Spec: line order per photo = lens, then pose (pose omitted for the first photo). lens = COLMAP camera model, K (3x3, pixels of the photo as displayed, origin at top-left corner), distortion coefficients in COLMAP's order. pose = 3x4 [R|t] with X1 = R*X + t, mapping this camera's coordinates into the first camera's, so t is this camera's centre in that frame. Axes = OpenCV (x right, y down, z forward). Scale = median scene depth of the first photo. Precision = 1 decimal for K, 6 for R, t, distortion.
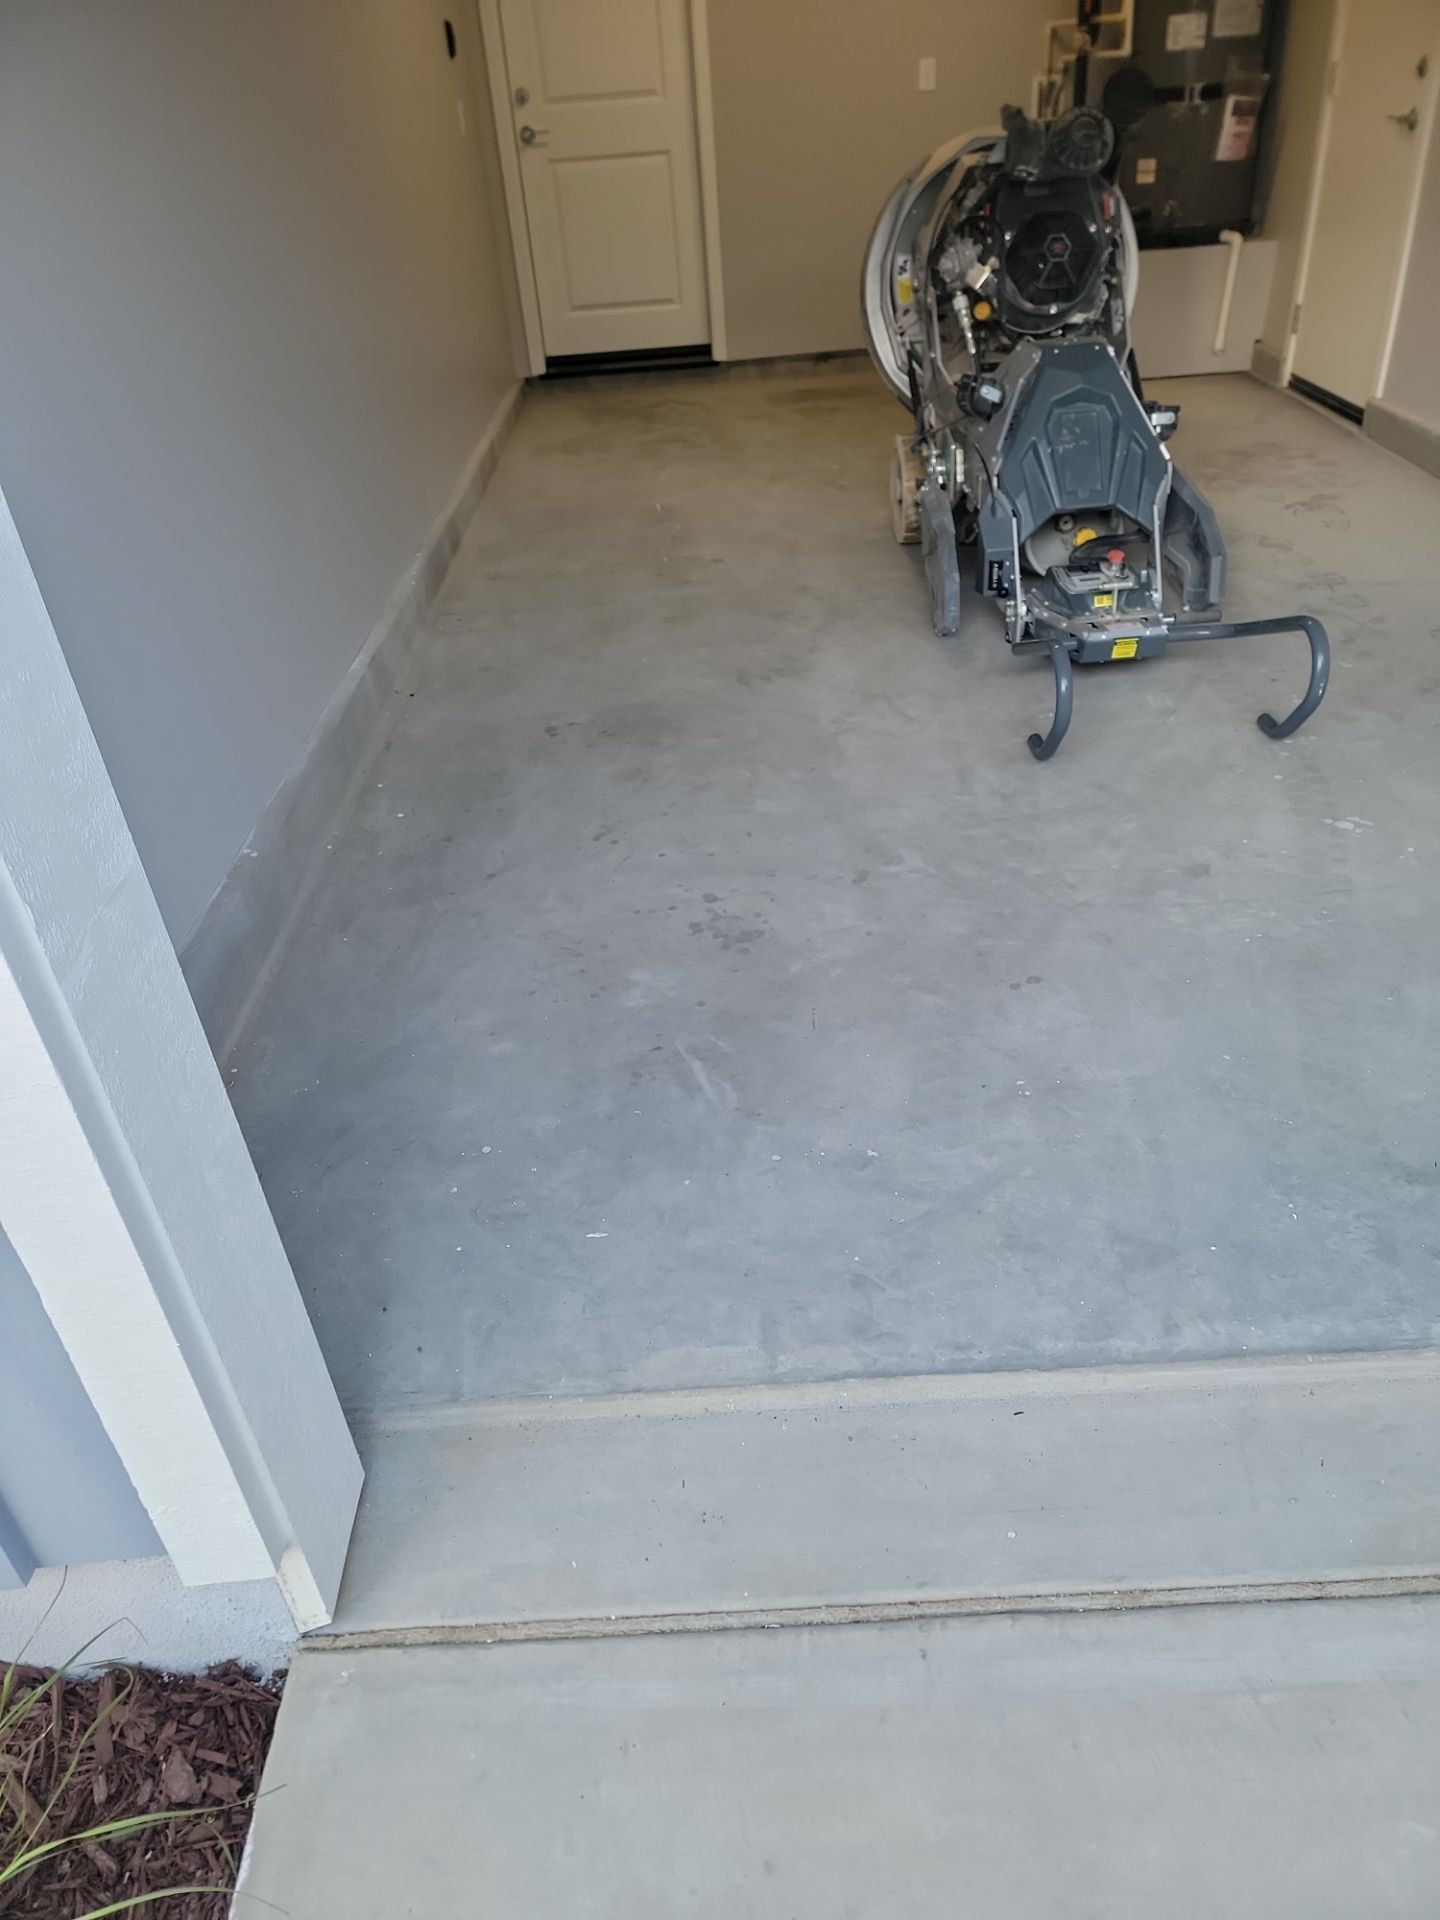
lens RADIAL K [[1287.5, 0, 720.0], [0, 1287.5, 960.0], [0, 0, 1]] dist [0.100163, -0.069830]
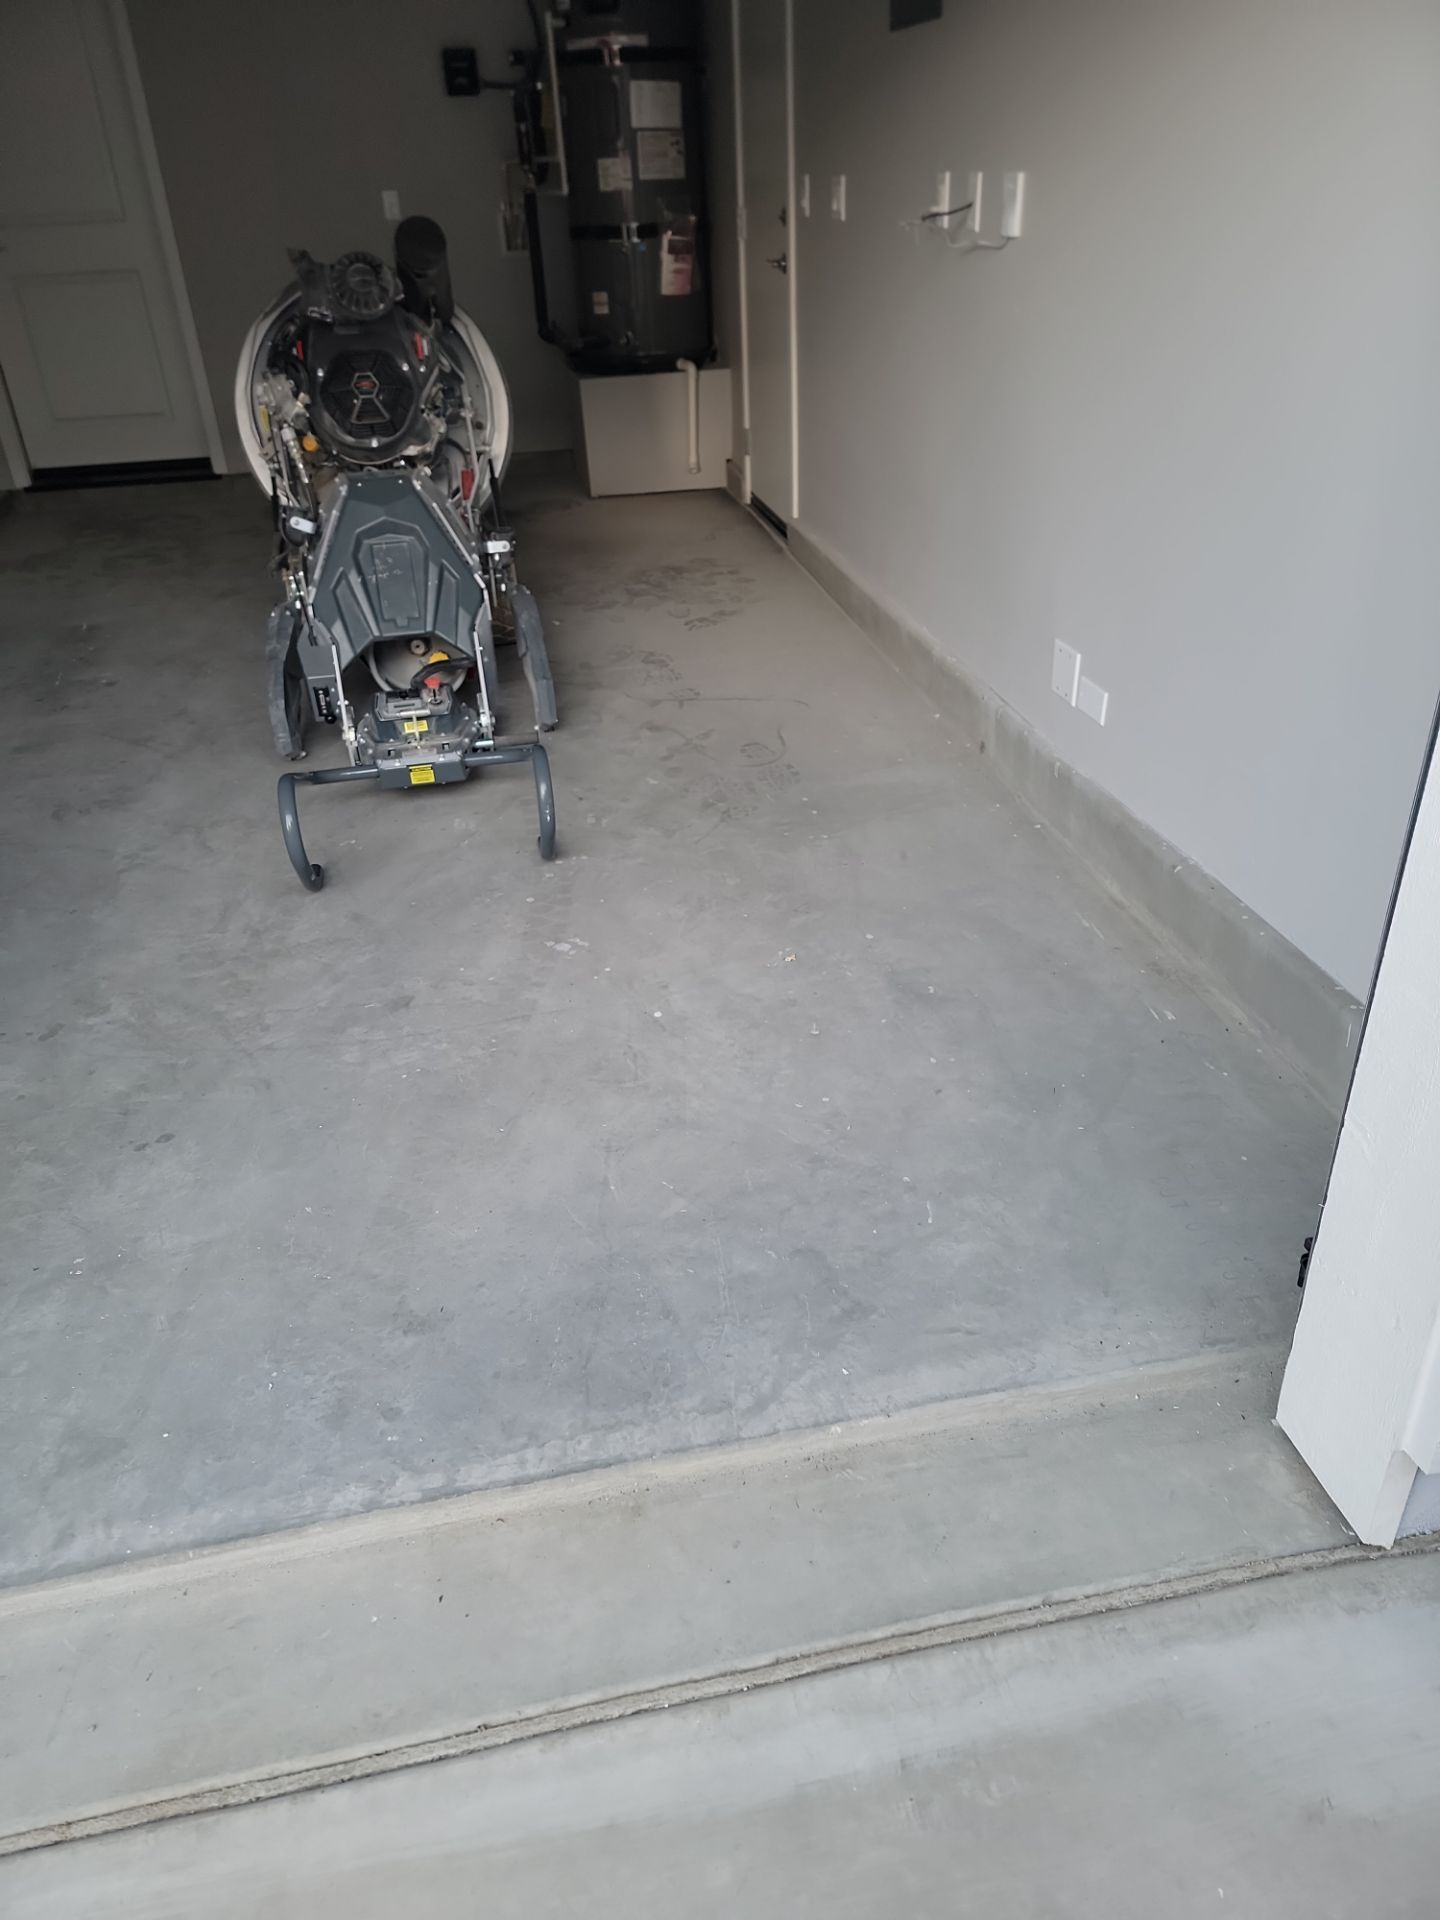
lens RADIAL K [[1287.5, 0, 720.0], [0, 1287.5, 960.0], [0, 0, 1]] dist [0.100163, -0.069830]
pose [[0.988265, -0.065226, 0.138126, 0.367056], [0.072905, 0.996020, -0.051282, -0.025492], [-0.134231, 0.060750, 0.989086, -0.014464]]
